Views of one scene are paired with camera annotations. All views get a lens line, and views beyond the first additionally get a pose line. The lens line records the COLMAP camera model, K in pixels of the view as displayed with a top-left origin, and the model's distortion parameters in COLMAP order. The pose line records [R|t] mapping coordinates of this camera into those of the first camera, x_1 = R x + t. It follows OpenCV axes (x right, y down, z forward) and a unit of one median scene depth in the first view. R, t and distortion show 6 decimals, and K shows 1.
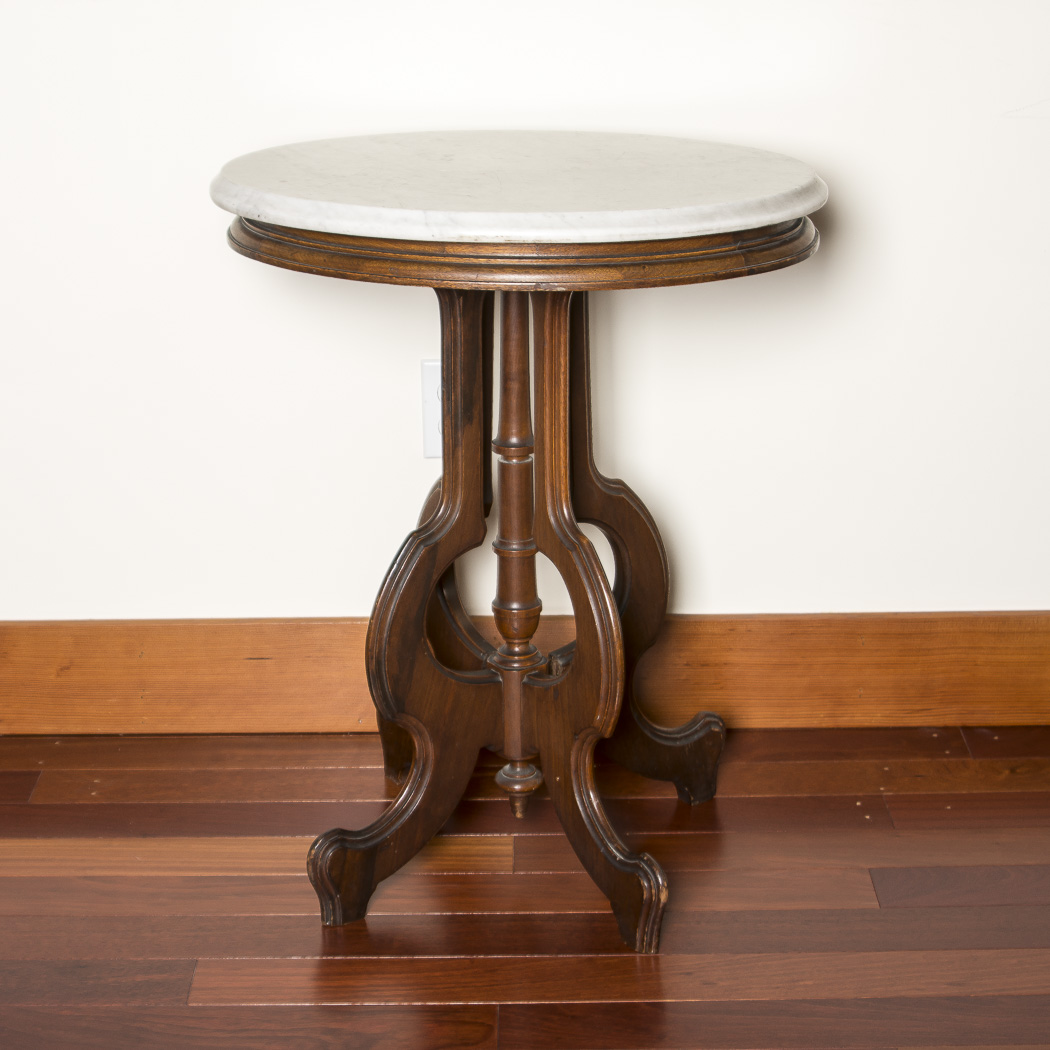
lens RADIAL K [[2322.7, 0, 514.9], [0, 2322.7, 520.3], [0, 0, 1]] dist [-0.107903, 0.000000]
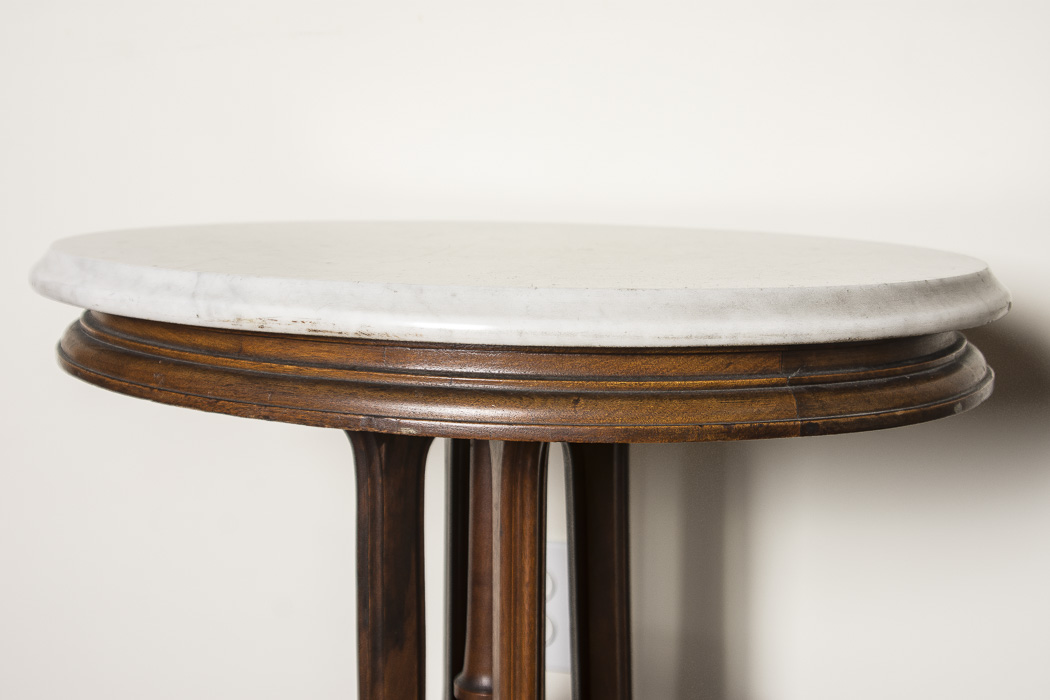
lens RADIAL K [[1451.0, 0, 526.5], [0, 1451.0, 341.1], [0, 0, 1]] dist [-0.136243, 0.000000]
pose [[0.950085, 0.055551, -0.307005, 0.125698], [-0.111584, 0.979436, -0.168092, -0.060060], [0.291354, 0.193958, 0.936746, 0.619650]]
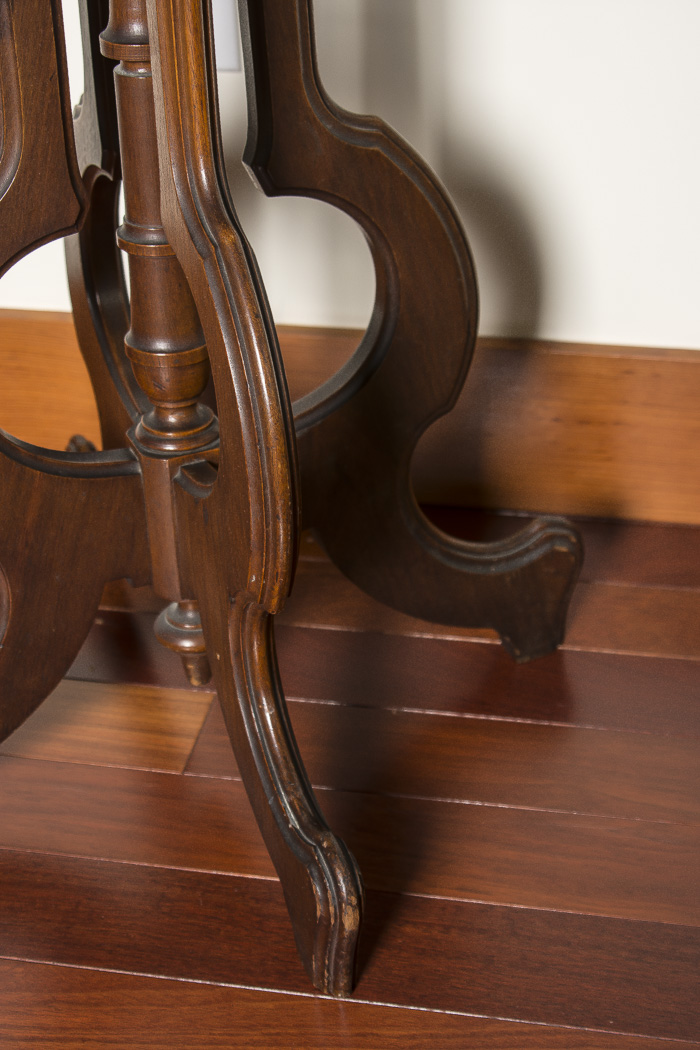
lens RADIAL K [[1738.6, 0, 366.3], [0, 1738.6, 529.0], [0, 0, 1]] dist [-0.035853, 0.000000]
pose [[0.983008, 0.085988, -0.162180, 0.121903], [-0.048970, 0.974323, 0.219765, -0.013588], [0.176912, -0.208089, 0.961978, 0.617193]]
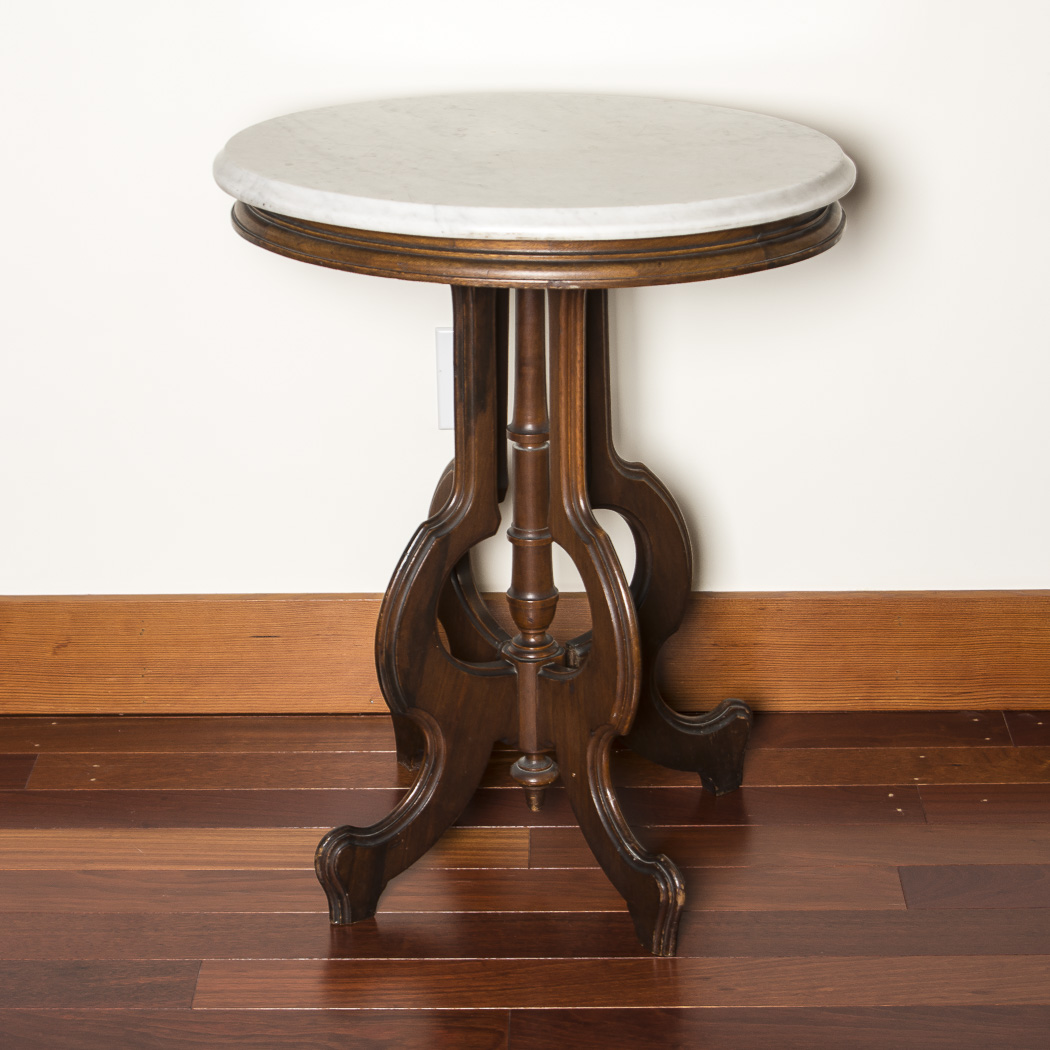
lens RADIAL K [[2667.4, 0, 530.2], [0, 2667.4, 526.5], [0, 0, 1]] dist [-0.066680, 0.000000]
pose [[0.999925, 0.003814, -0.011624, 0.013083], [-0.003209, 0.998662, 0.051608, -0.050216], [0.011806, -0.051567, 0.998600, -0.107466]]
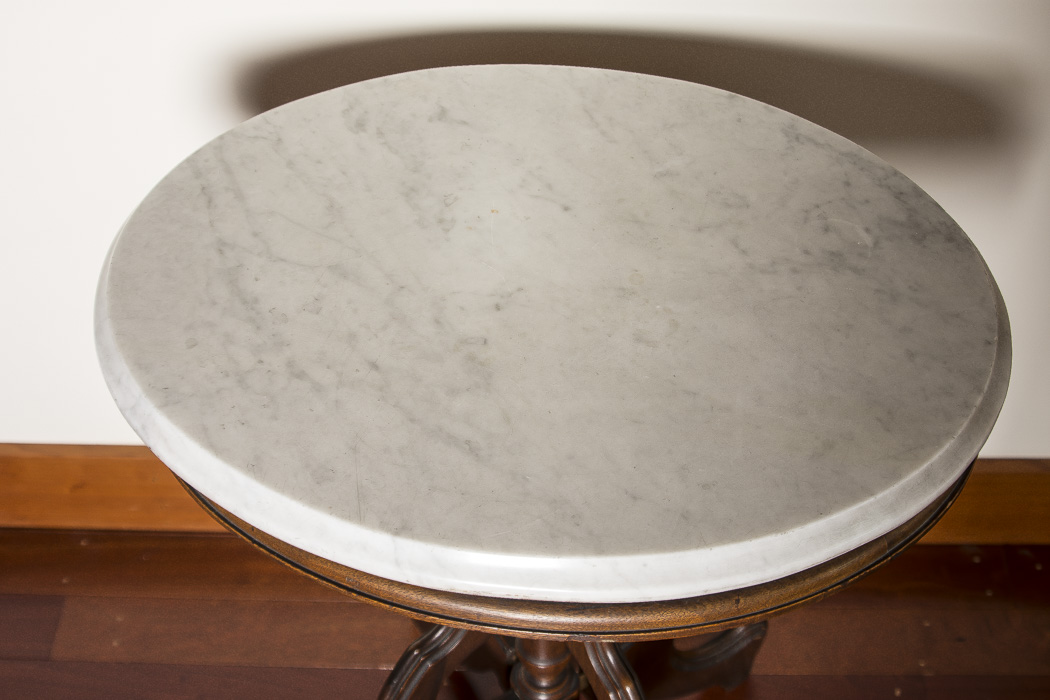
lens RADIAL K [[1451.0, 0, 529.5], [0, 1451.0, 355.6], [0, 0, 1]] dist [-0.136243, 0.000000]
pose [[0.999650, 0.018566, -0.018853, 0.003623], [-0.007239, 0.877213, 0.480046, -0.320352], [0.025451, -0.479742, 0.877040, 0.603085]]
